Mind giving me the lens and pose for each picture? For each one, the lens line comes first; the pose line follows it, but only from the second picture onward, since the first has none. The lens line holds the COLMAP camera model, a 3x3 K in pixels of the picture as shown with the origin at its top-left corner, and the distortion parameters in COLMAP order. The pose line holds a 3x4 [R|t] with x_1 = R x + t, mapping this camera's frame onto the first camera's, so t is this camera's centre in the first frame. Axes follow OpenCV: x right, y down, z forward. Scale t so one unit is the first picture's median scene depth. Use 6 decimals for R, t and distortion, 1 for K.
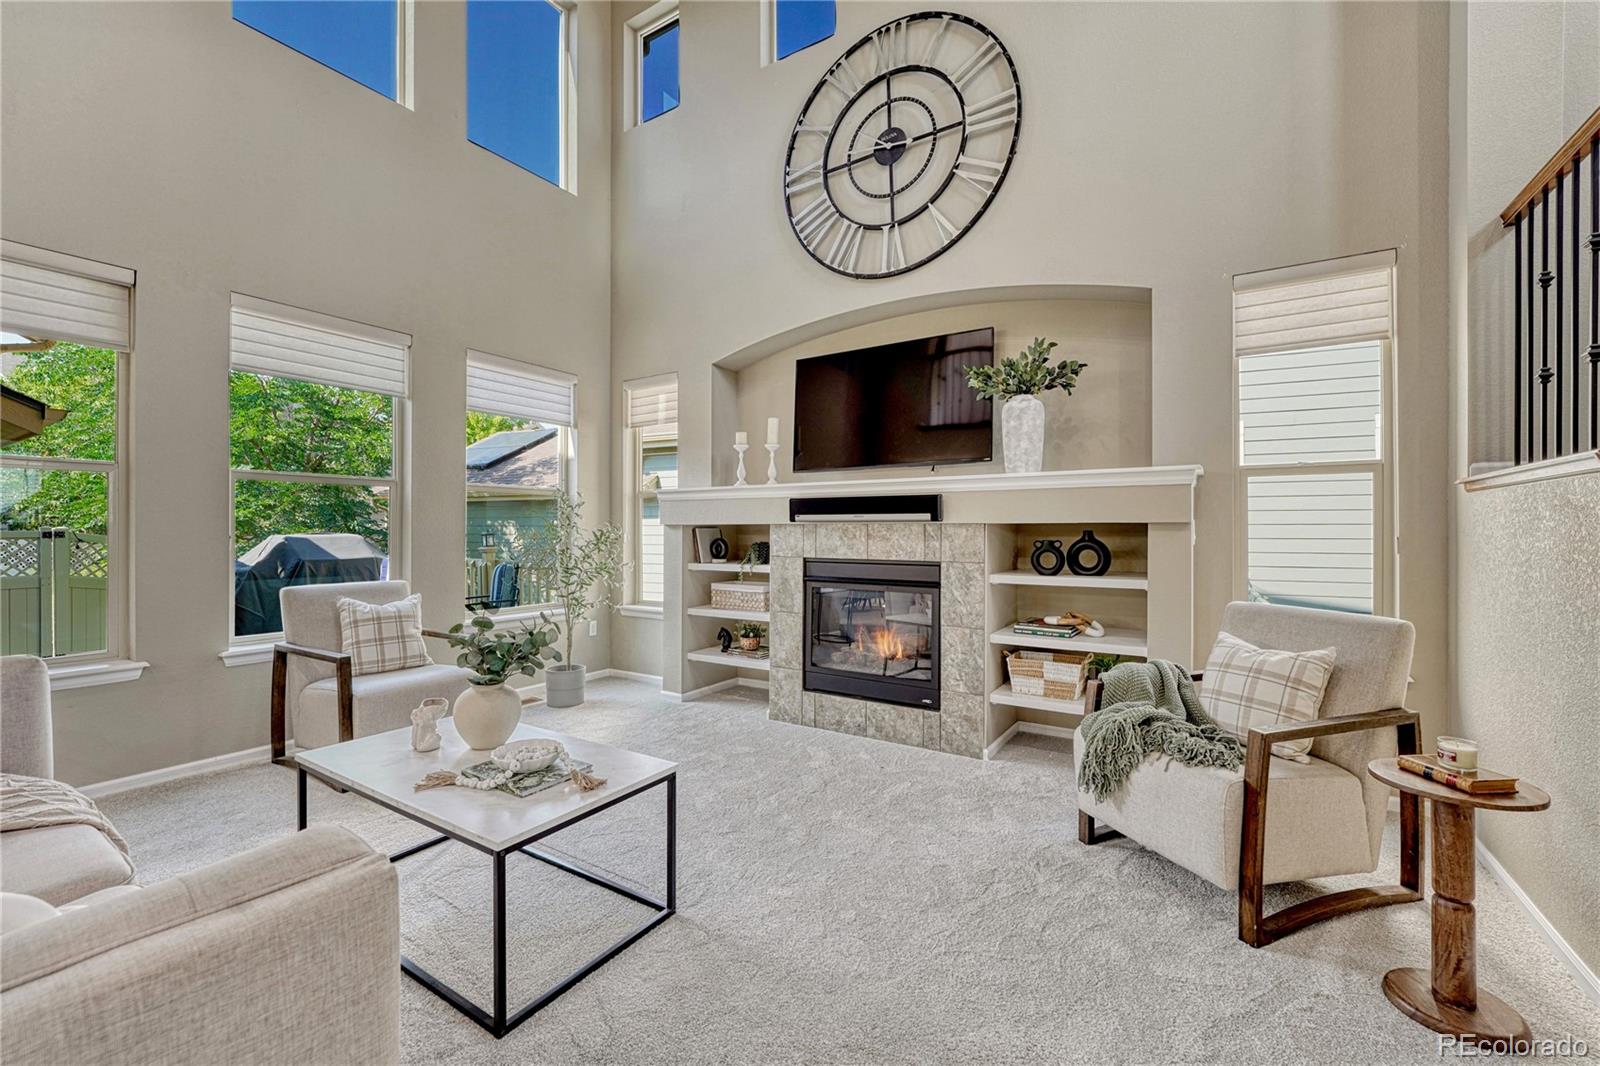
lens RADIAL K [[655.7, 0, 797.9], [0, 655.7, 529.0], [0, 0, 1]] dist [-0.006675, 0.000075]
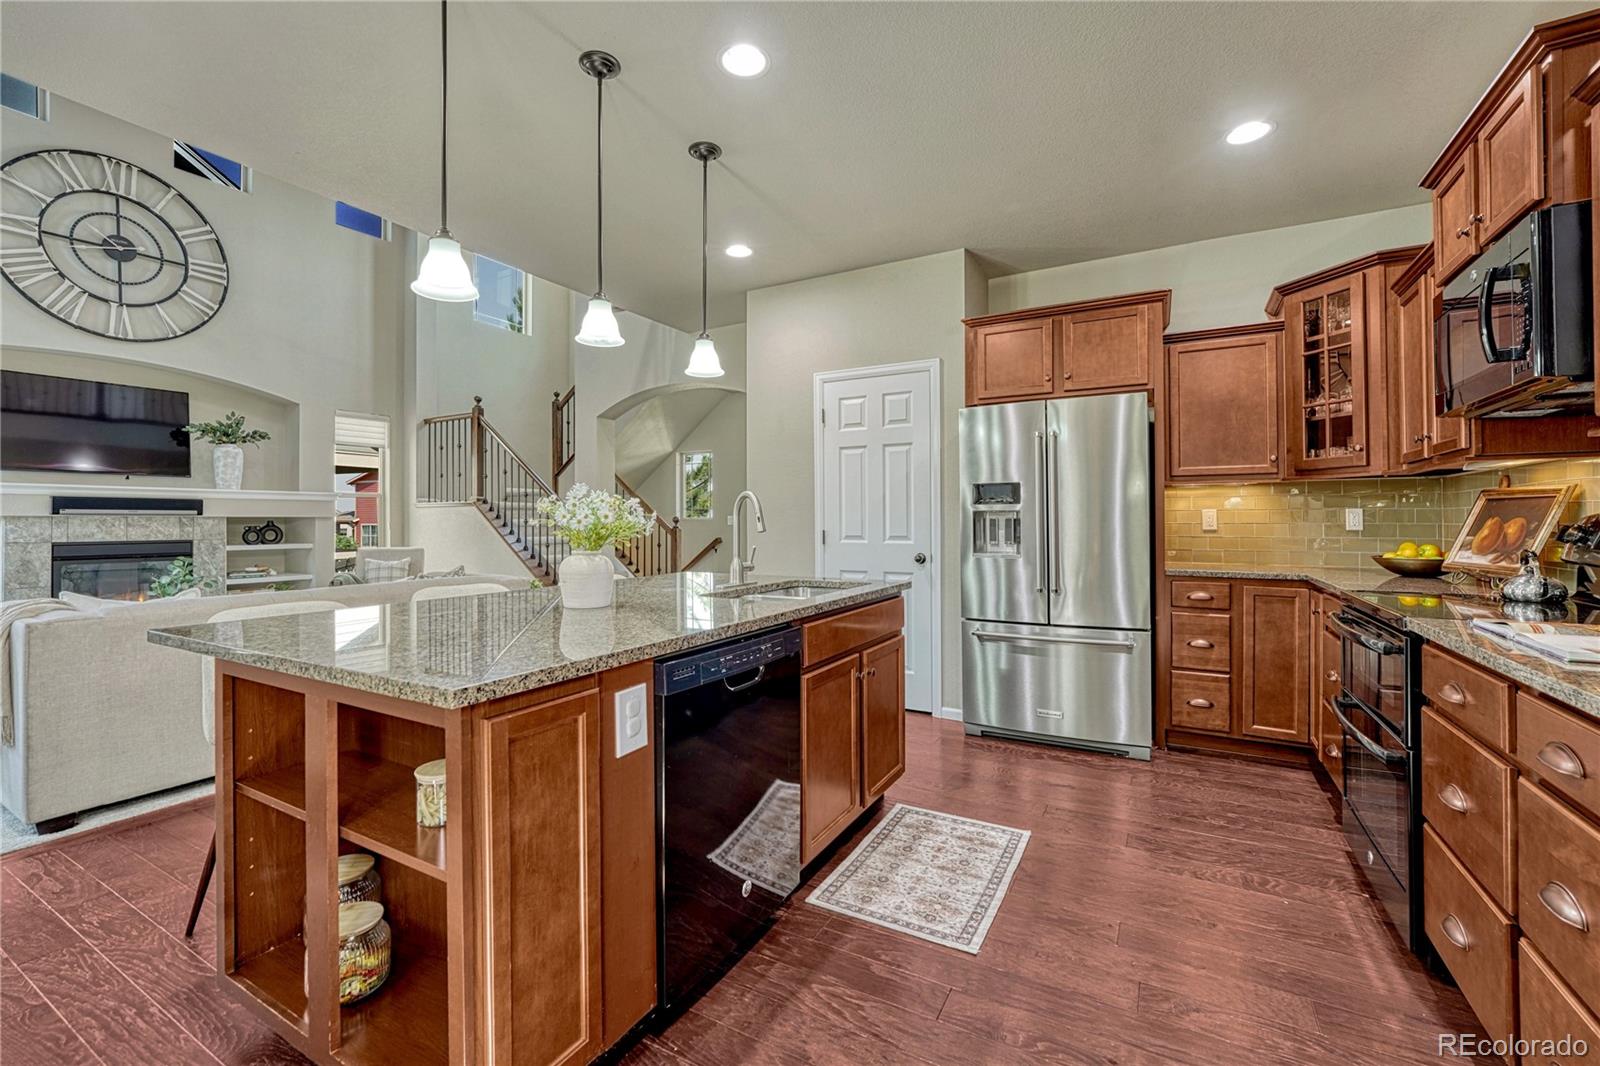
lens RADIAL K [[669.2, 0, 798.2], [0, 669.2, 515.5], [0, 0, 1]] dist [-0.020610, 0.006245]
pose [[-0.056598, 0.007262, 0.998371, -1.364716], [0.002130, 0.999972, -0.007153, 0.003376], [-0.998395, 0.001722, -0.056612, -0.380568]]
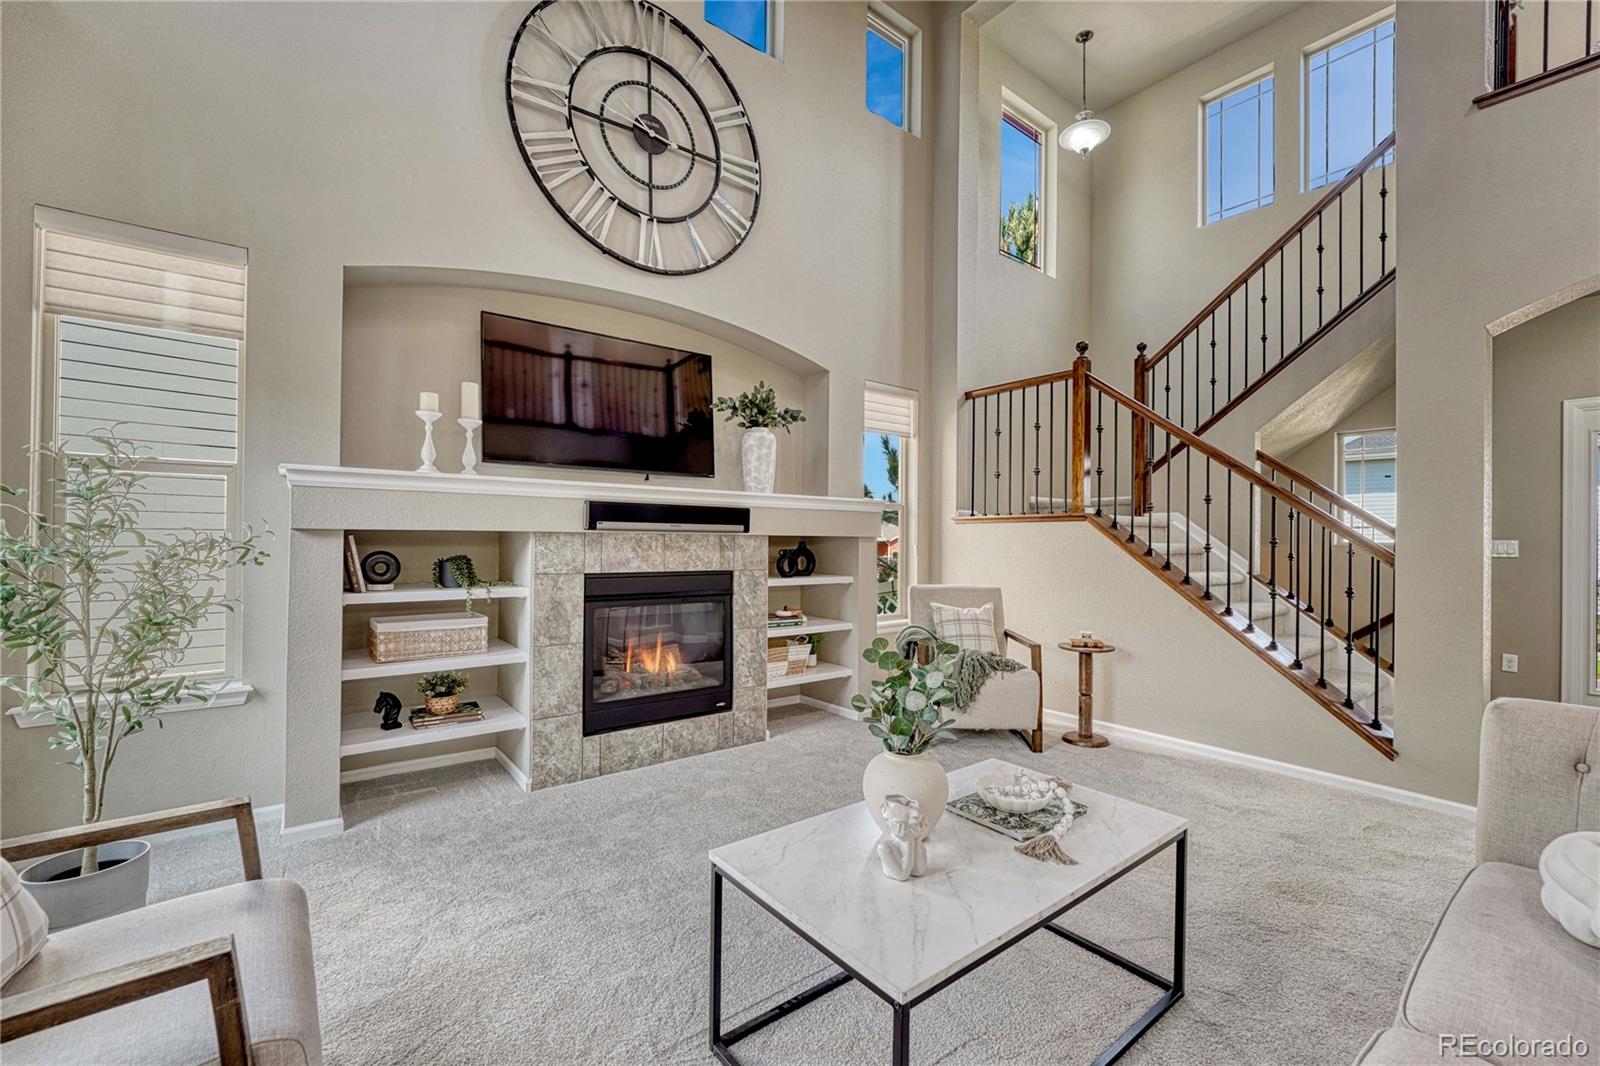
lens RADIAL K [[651.0, 0, 805.0], [0, 651.0, 534.4], [0, 0, 1]] dist [-0.007484, -0.000080]
pose [[0.340554, 0.010455, 0.940167, -0.664939], [-0.009785, 0.999923, -0.007575, -0.001632], [-0.940174, -0.006620, 0.340630, 0.471091]]
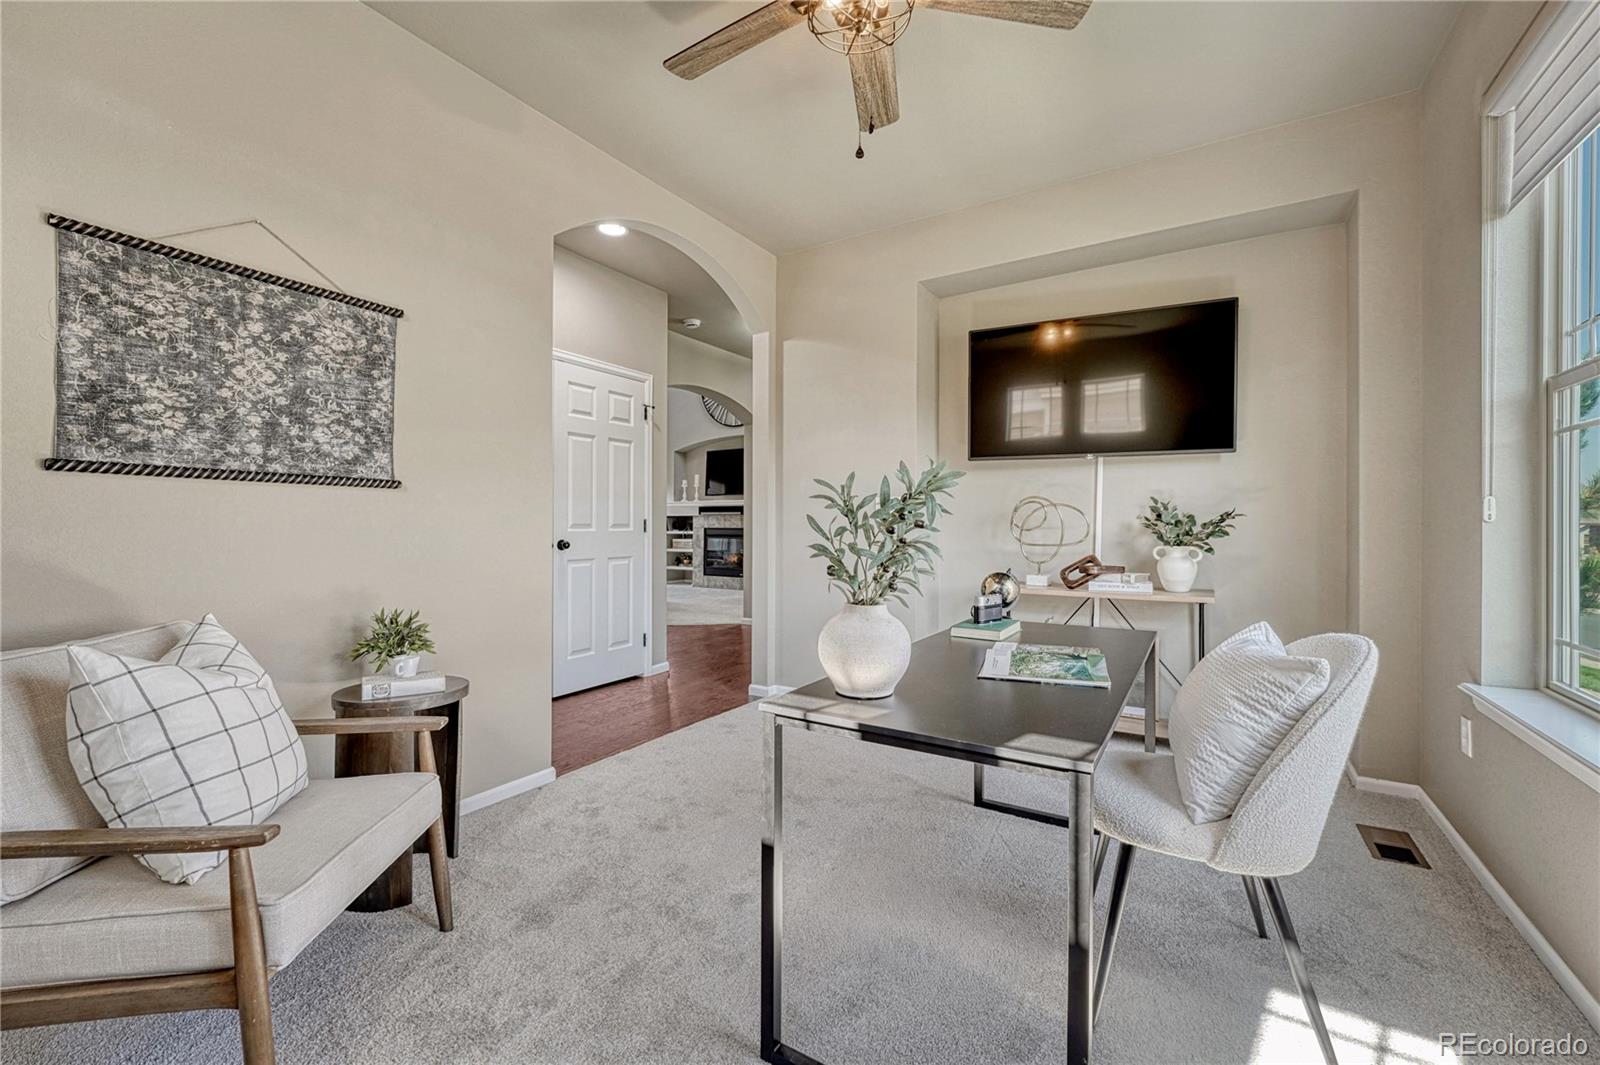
lens RADIAL K [[655.7, 0, 797.9], [0, 655.7, 528.5], [0, 0, 1]] dist [-0.006675, 0.000075]
pose [[0.999990, 0.001871, -0.004024, 0.422588], [-0.001846, 0.999979, 0.006136, 0.029041], [0.004035, -0.006129, 0.999973, -1.802788]]
